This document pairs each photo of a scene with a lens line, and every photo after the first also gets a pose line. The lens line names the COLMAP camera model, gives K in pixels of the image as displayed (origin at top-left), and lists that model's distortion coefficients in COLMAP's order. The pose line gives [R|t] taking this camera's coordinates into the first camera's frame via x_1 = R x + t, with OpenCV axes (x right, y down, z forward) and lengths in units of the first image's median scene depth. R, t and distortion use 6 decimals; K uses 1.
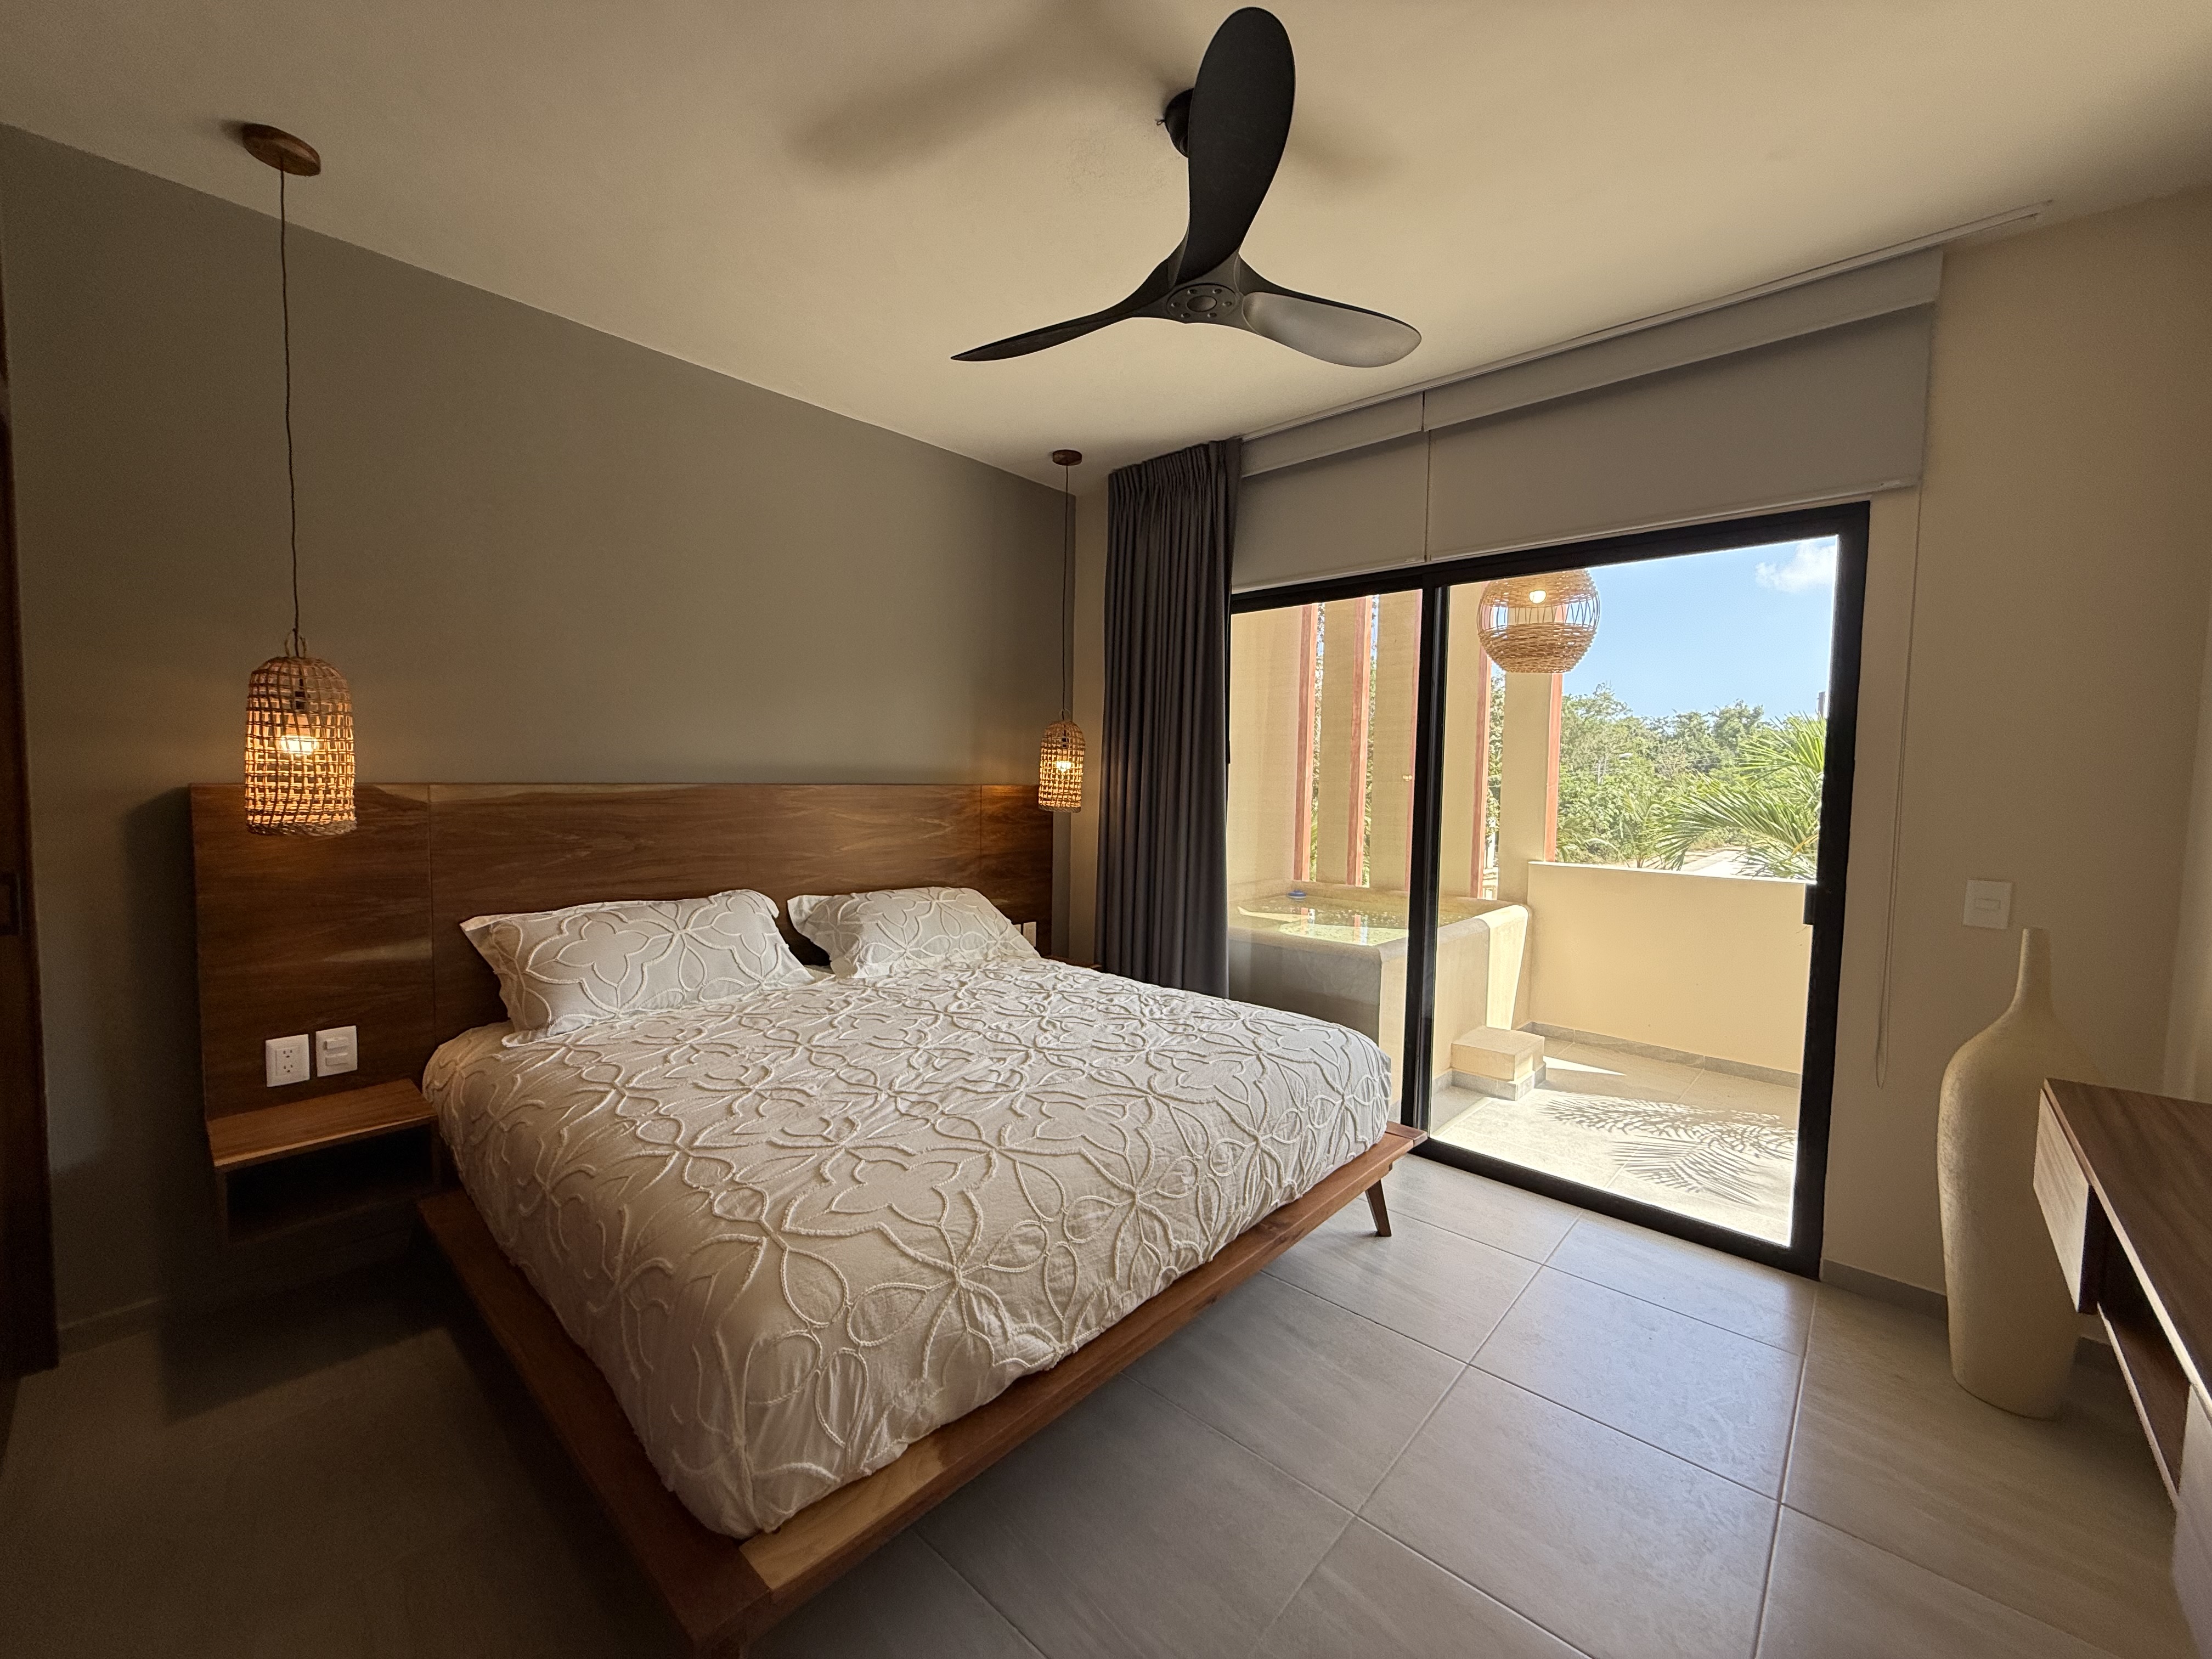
lens RADIAL K [[887.1, 0, 1095.3], [0, 887.1, 828.8], [0, 0, 1]] dist [-0.002050, -0.000157]
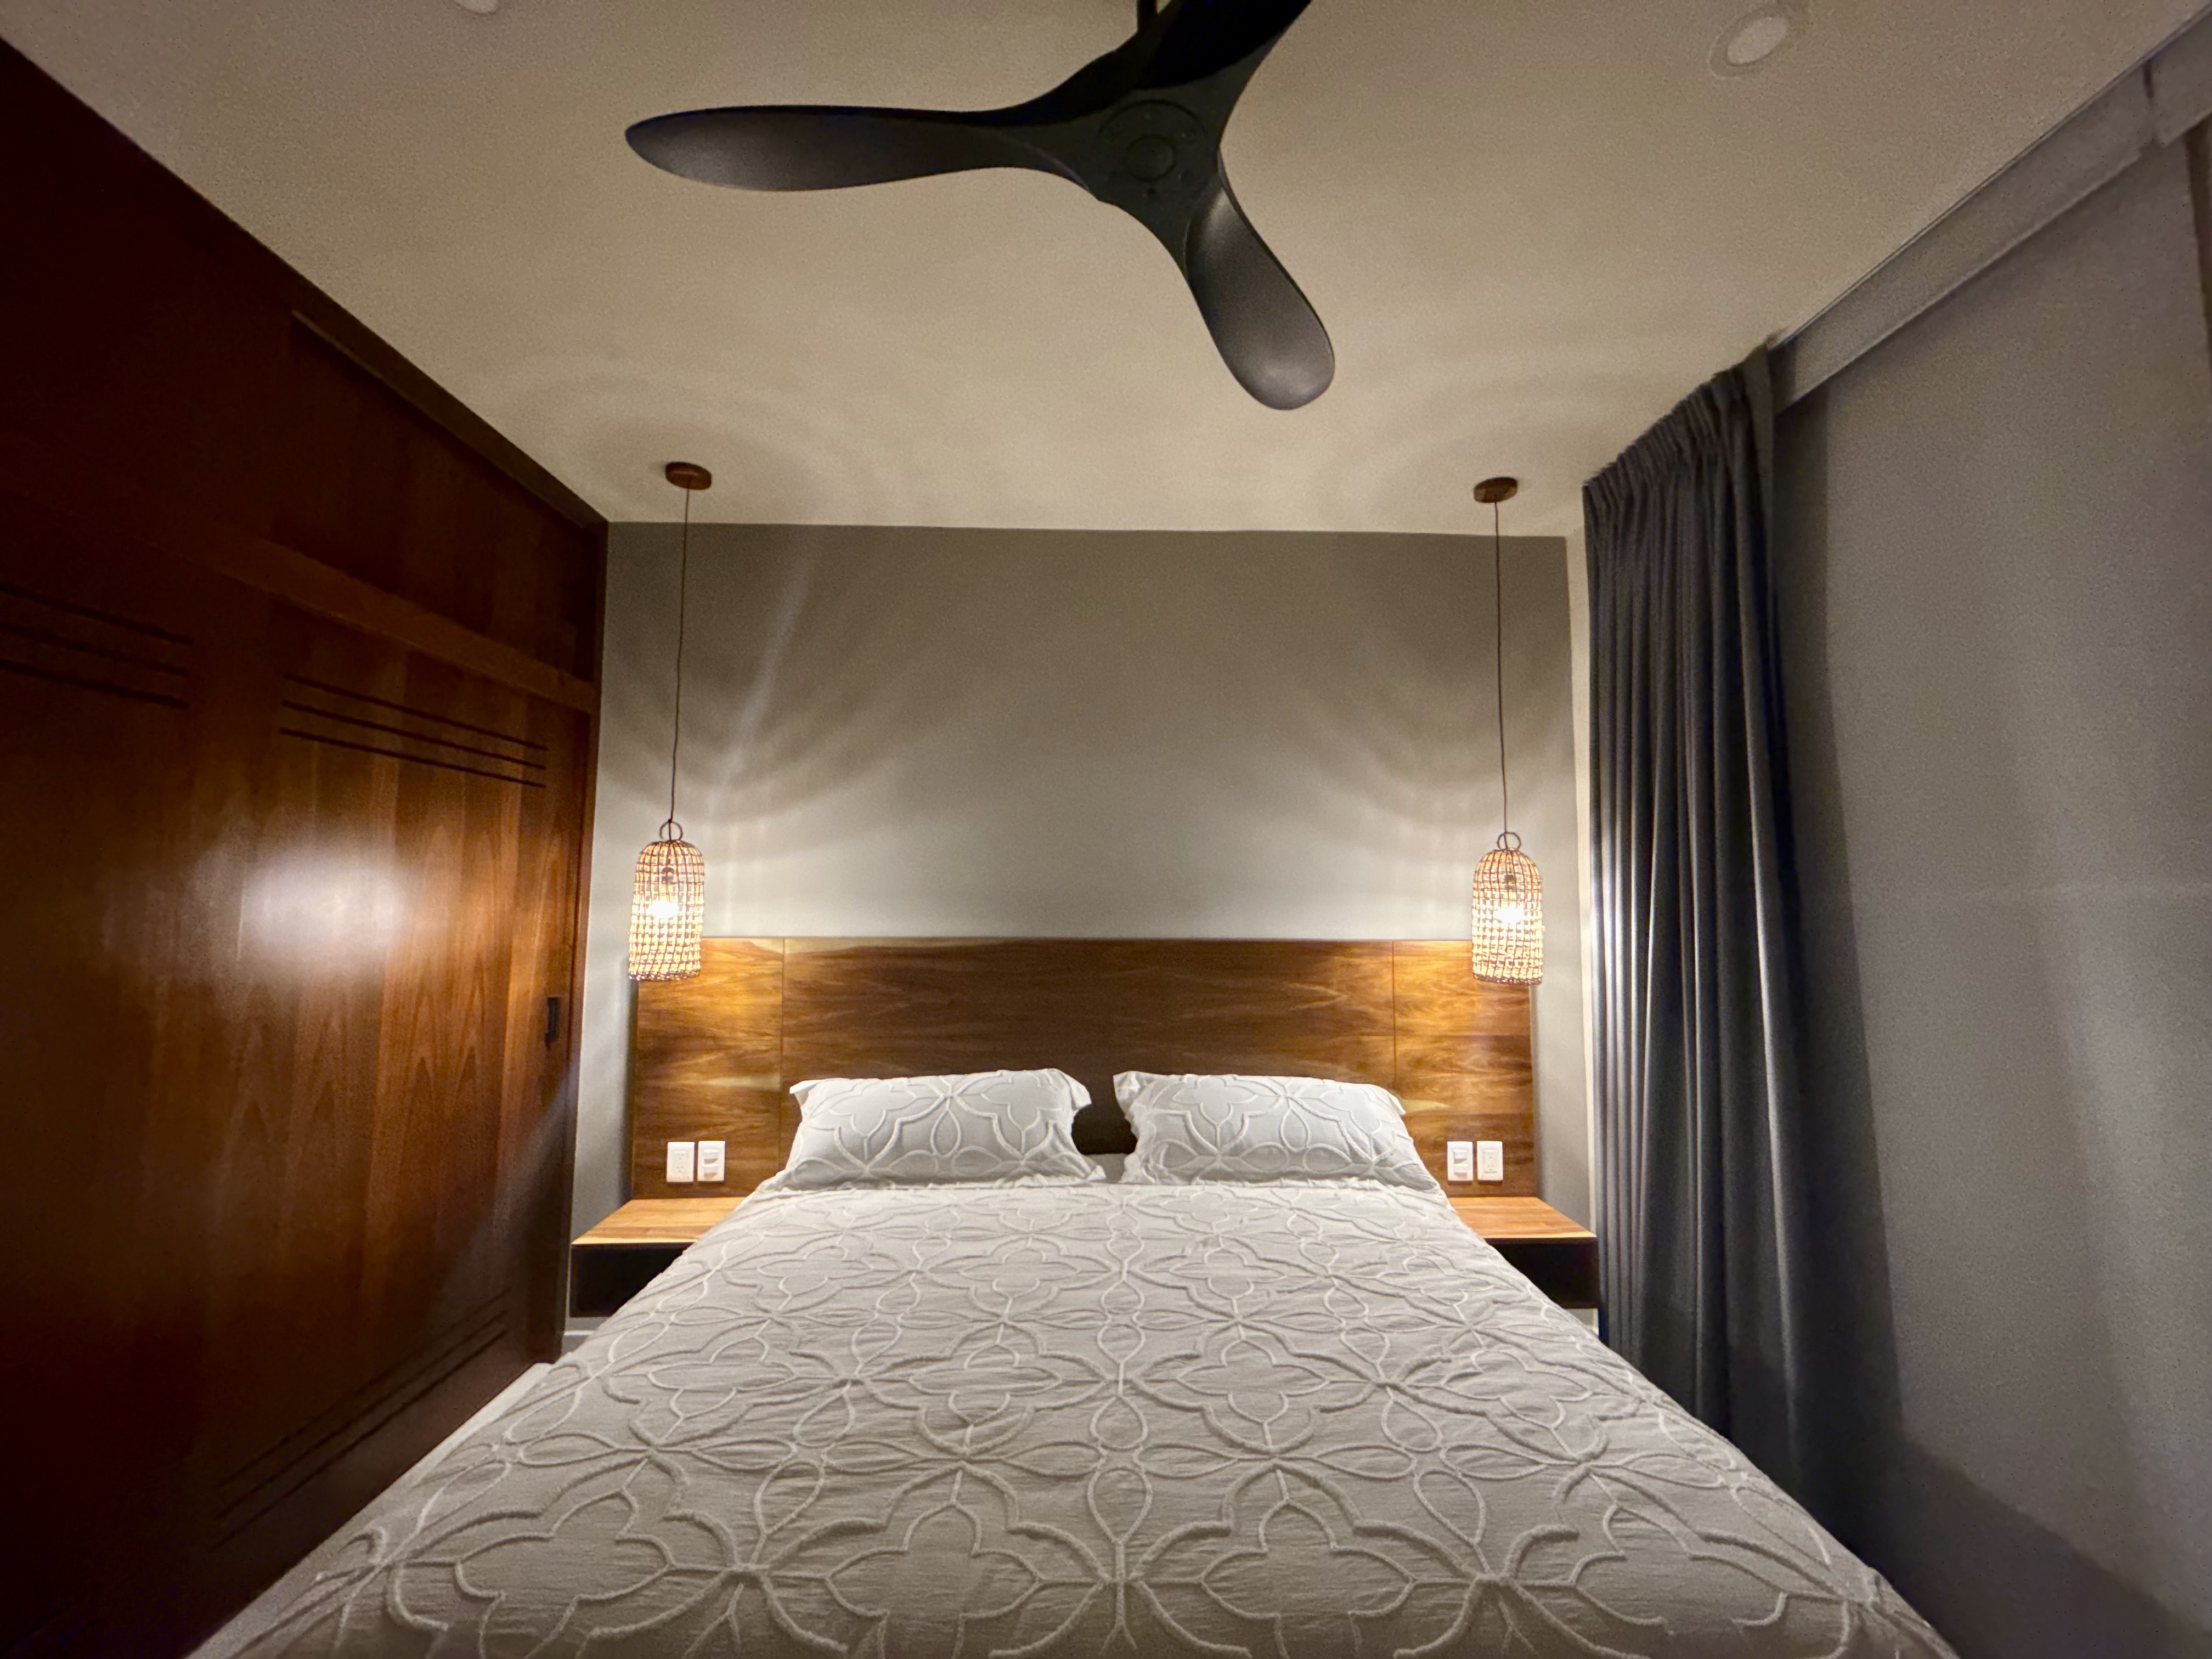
lens RADIAL K [[880.0, 0, 1106.0], [0, 880.0, 829.5], [0, 0, 1]] dist [0.012222, -0.000006]
pose [[0.688163, -0.066822, -0.722473, 0.416012], [-0.041136, 0.990555, -0.130801, -0.061273], [0.724389, 0.119732, 0.678914, 0.523582]]
